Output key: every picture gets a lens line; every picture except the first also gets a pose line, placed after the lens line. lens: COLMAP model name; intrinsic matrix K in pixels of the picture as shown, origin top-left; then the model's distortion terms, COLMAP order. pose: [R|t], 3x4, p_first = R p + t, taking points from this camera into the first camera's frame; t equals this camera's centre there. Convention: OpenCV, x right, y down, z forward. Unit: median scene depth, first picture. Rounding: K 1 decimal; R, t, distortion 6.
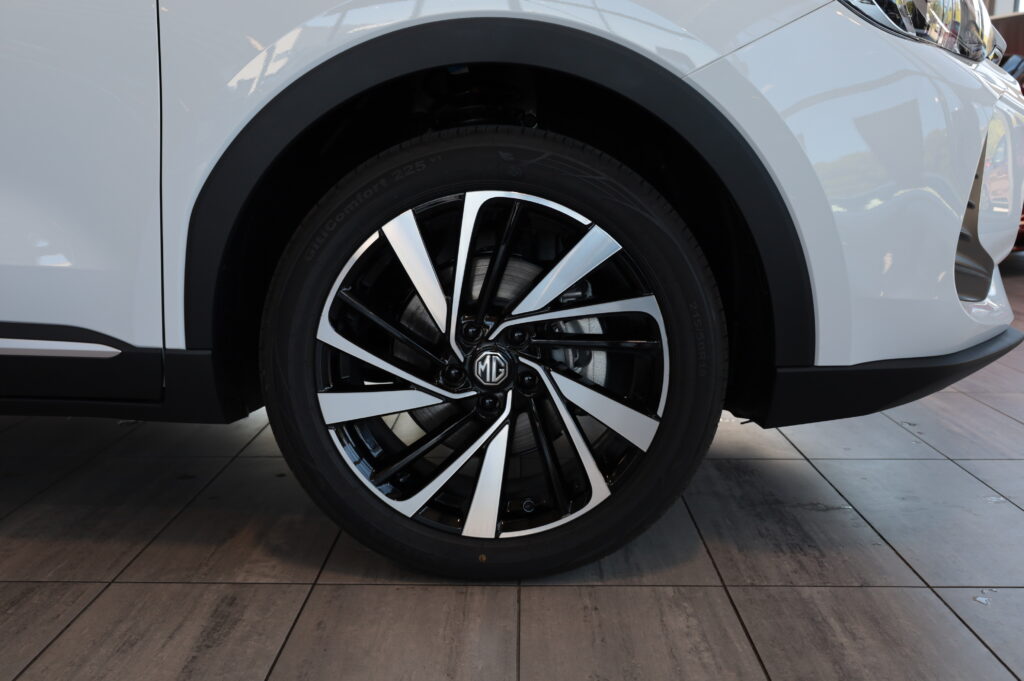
lens RADIAL K [[950.4, 0, 512.0], [0, 950.4, 340.5], [0, 0, 1]] dist [-0.011386, 0.005321]
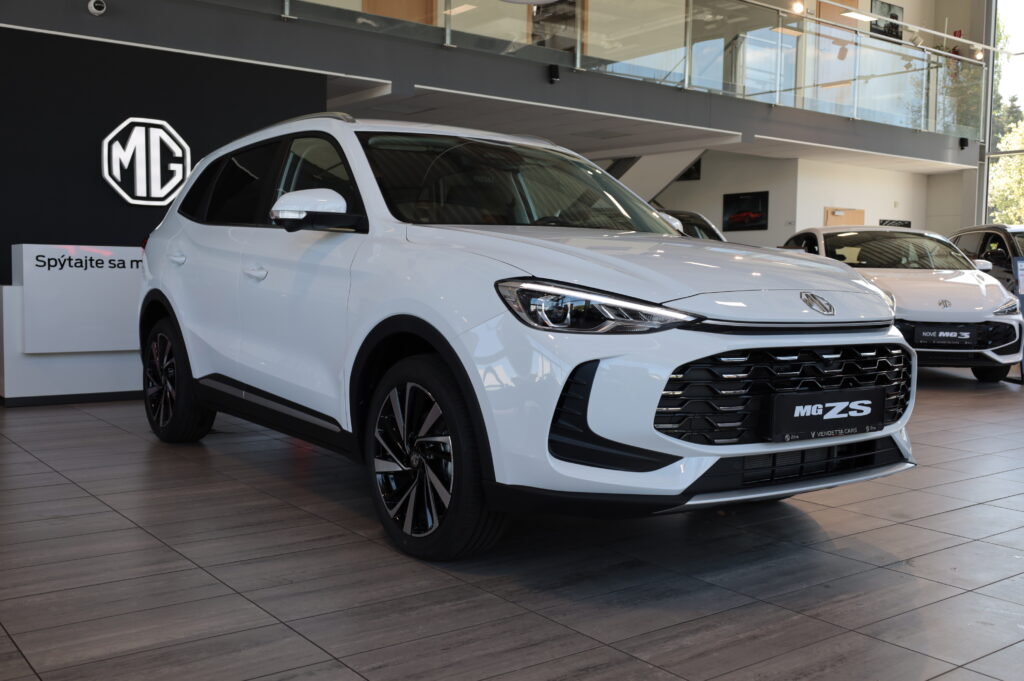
lens RADIAL K [[1009.1, 0, 512.0], [0, 1009.1, 340.5], [0, 0, 1]] dist [-0.012675, -0.000737]
pose [[0.617929, 0.063287, -0.783683, 2.012591], [-0.167715, 0.984424, -0.052744, -0.163194], [0.768138, 0.164027, 0.618918, -0.373454]]
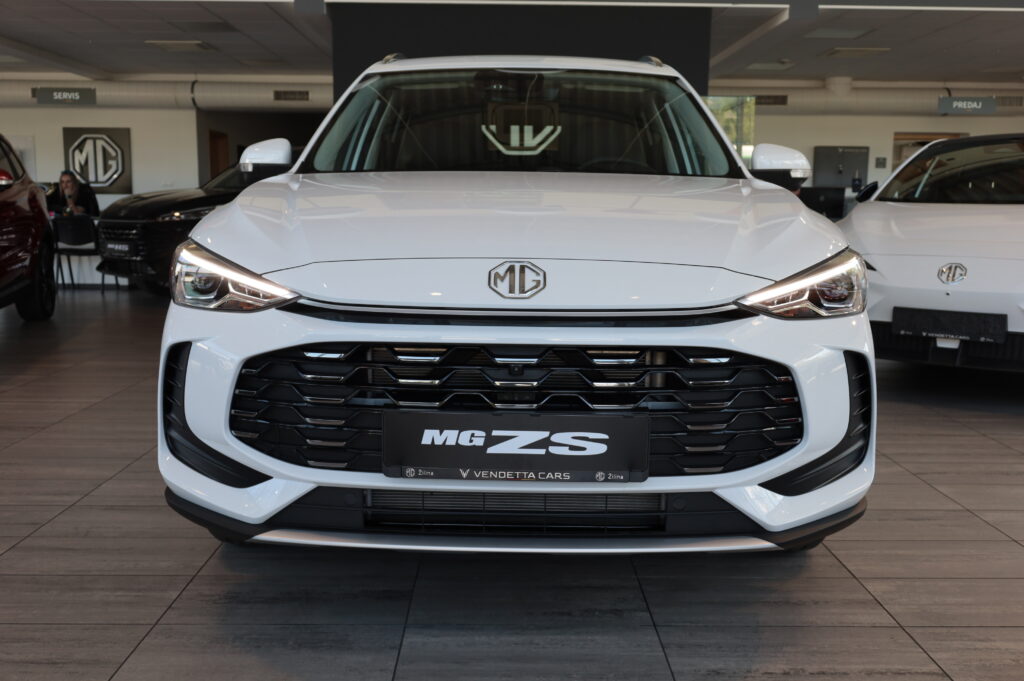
lens RADIAL K [[950.4, 0, 512.0], [0, 950.4, 340.5], [0, 0, 1]] dist [-0.011386, 0.005321]
pose [[0.029596, 0.141789, -0.989454, 2.077598], [-0.198869, 0.970934, 0.133187, -0.576453], [0.979579, 0.192830, 0.056934, 1.457438]]
